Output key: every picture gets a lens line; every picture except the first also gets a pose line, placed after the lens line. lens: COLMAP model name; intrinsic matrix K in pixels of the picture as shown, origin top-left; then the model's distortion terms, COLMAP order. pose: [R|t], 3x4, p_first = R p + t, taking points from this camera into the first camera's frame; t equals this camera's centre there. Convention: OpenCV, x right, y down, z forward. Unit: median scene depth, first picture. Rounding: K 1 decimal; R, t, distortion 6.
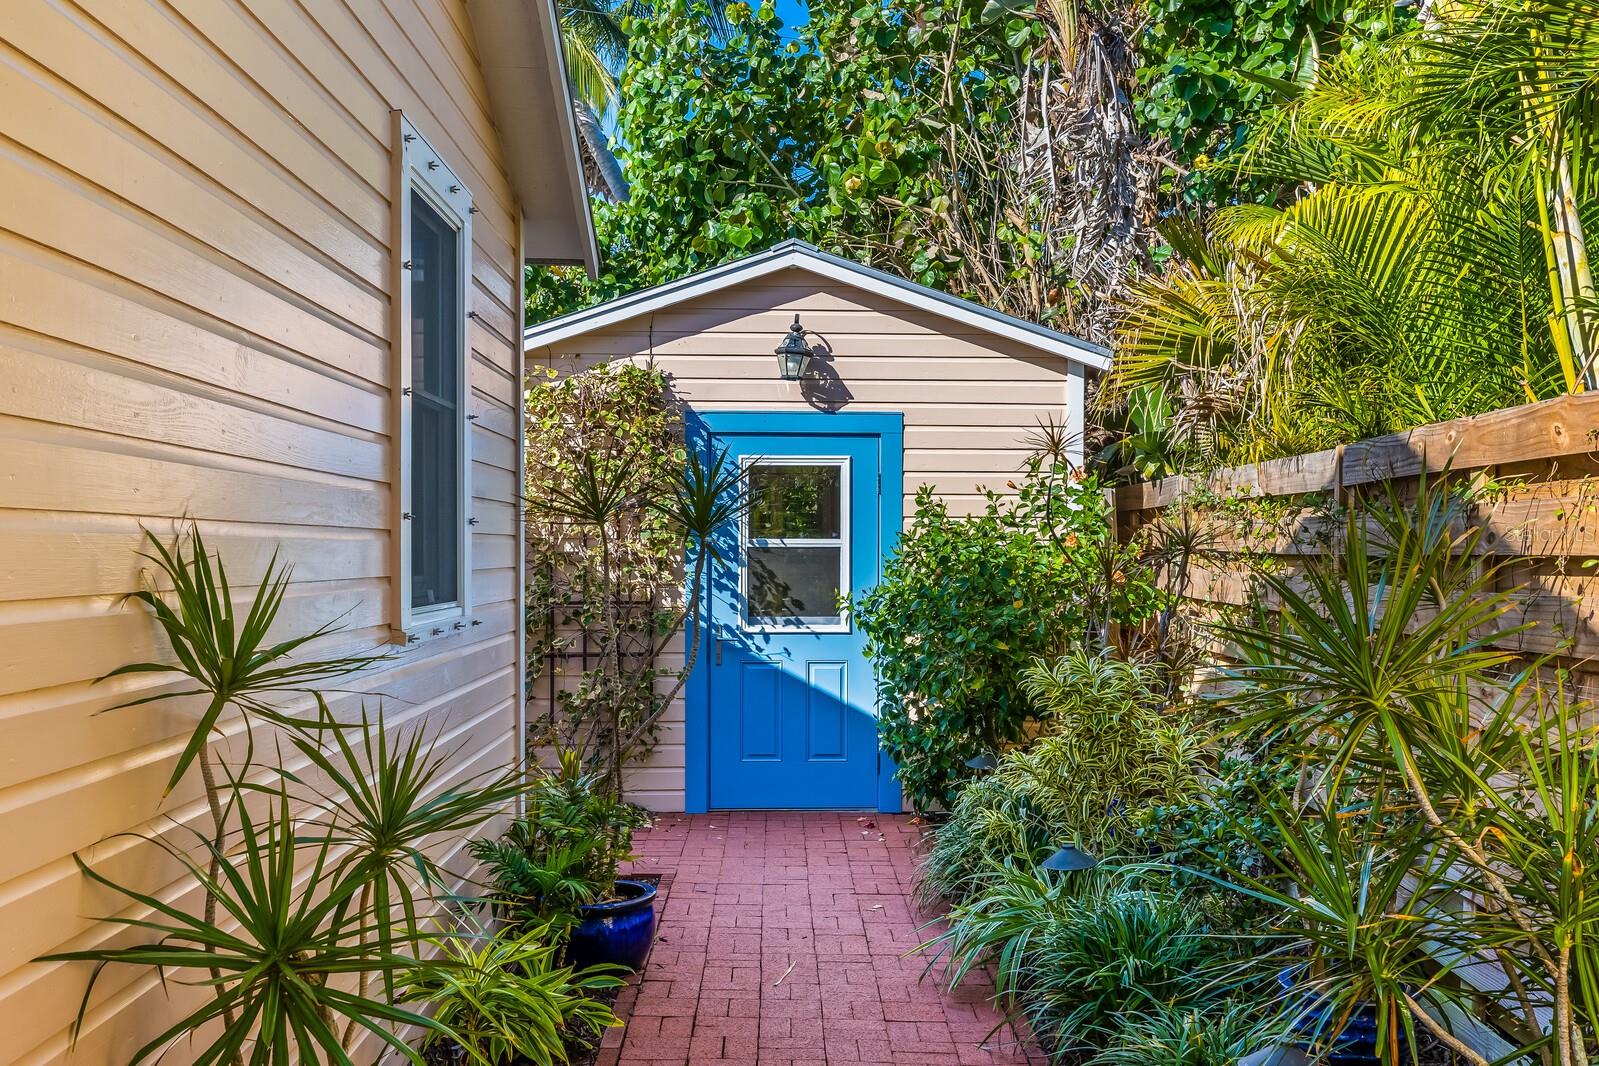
lens RADIAL K [[1603.4, 0, 800.3], [0, 1603.4, 538.1], [0, 0, 1]] dist [0.013467, 0.000000]
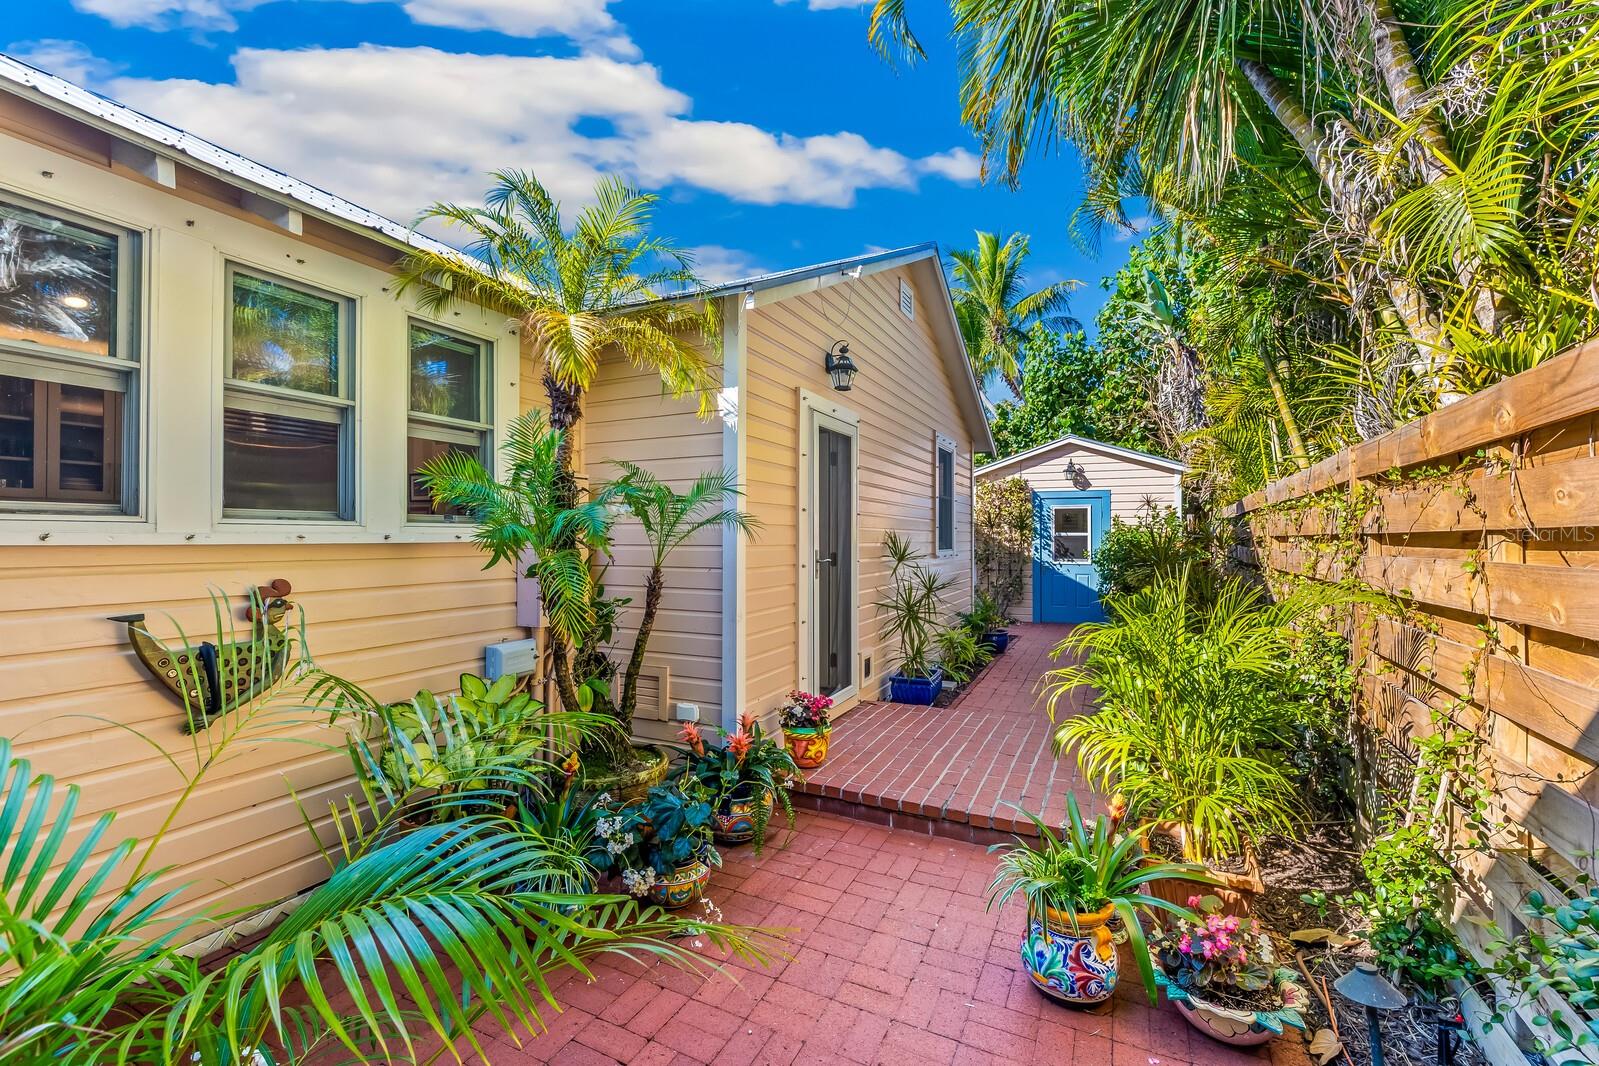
lens RADIAL K [[667.1, 0, 798.5], [0, 667.1, 535.5], [0, 0, 1]] dist [-0.002438, -0.000367]
pose [[0.892774, -0.001979, -0.450500, 0.104983], [0.003280, 0.999992, 0.002107, 0.001228], [0.450492, -0.003359, 0.892774, -0.349179]]
